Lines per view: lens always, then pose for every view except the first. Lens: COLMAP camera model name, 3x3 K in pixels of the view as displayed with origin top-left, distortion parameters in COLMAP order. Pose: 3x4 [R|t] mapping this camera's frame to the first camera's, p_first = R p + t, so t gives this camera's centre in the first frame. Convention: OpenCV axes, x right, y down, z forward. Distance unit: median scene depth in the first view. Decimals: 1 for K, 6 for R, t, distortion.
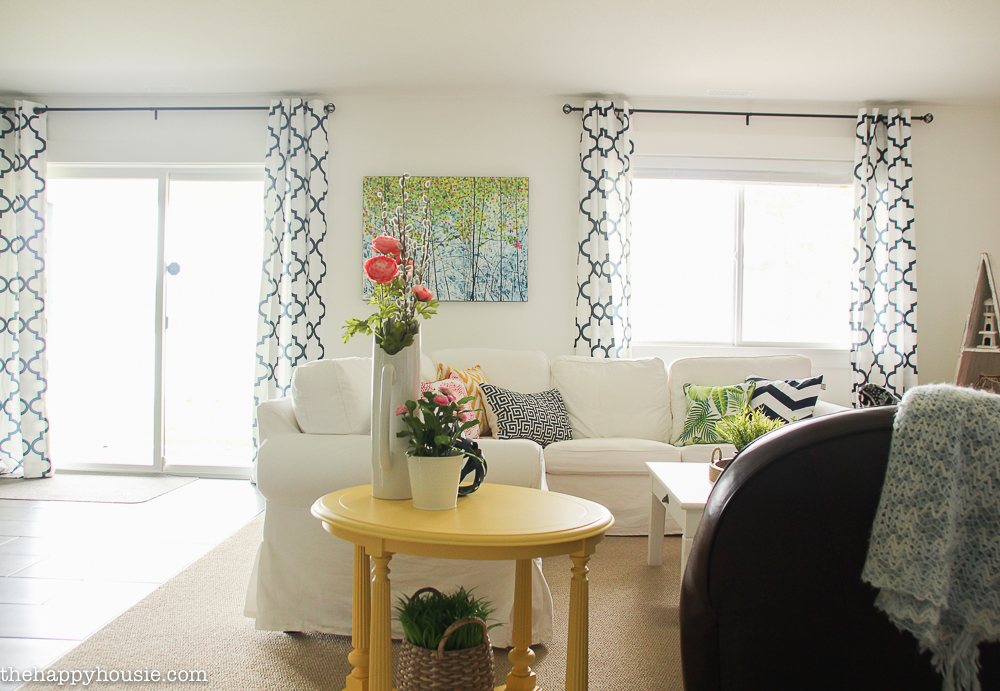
lens RADIAL K [[1059.0, 0, 497.1], [0, 1059.0, 341.9], [0, 0, 1]] dist [-0.021244, 0.000000]
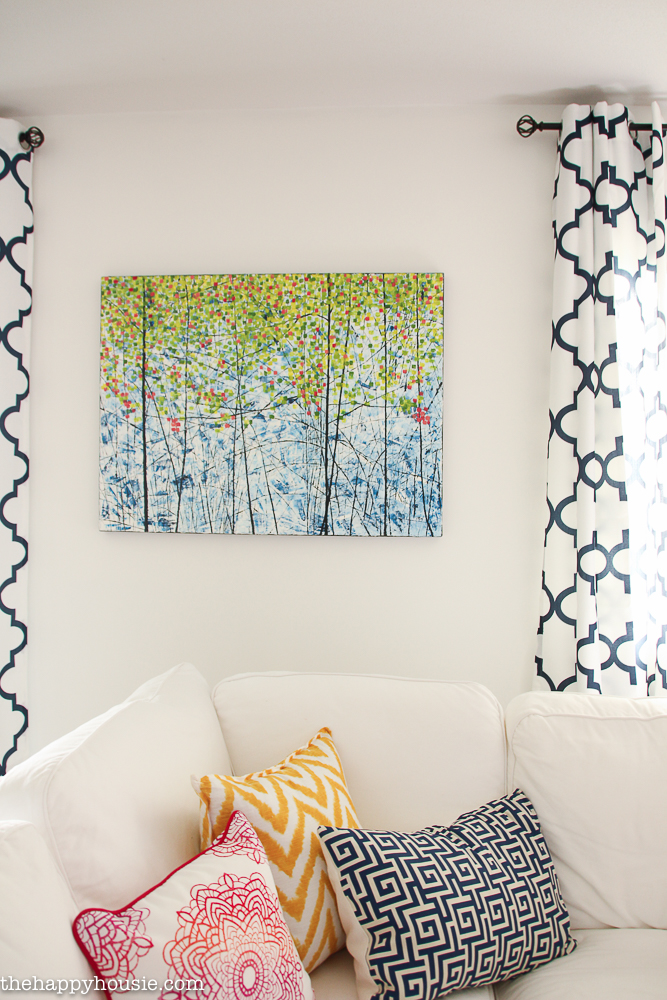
lens RADIAL K [[763.6, 0, 360.7], [0, 763.6, 490.4], [0, 0, 1]] dist [-0.066132, 0.001336]
pose [[0.999300, -0.000384, -0.037419, 0.005475], [0.001987, 0.999082, 0.042803, -0.073519], [0.037368, -0.042847, 0.998383, 0.660805]]
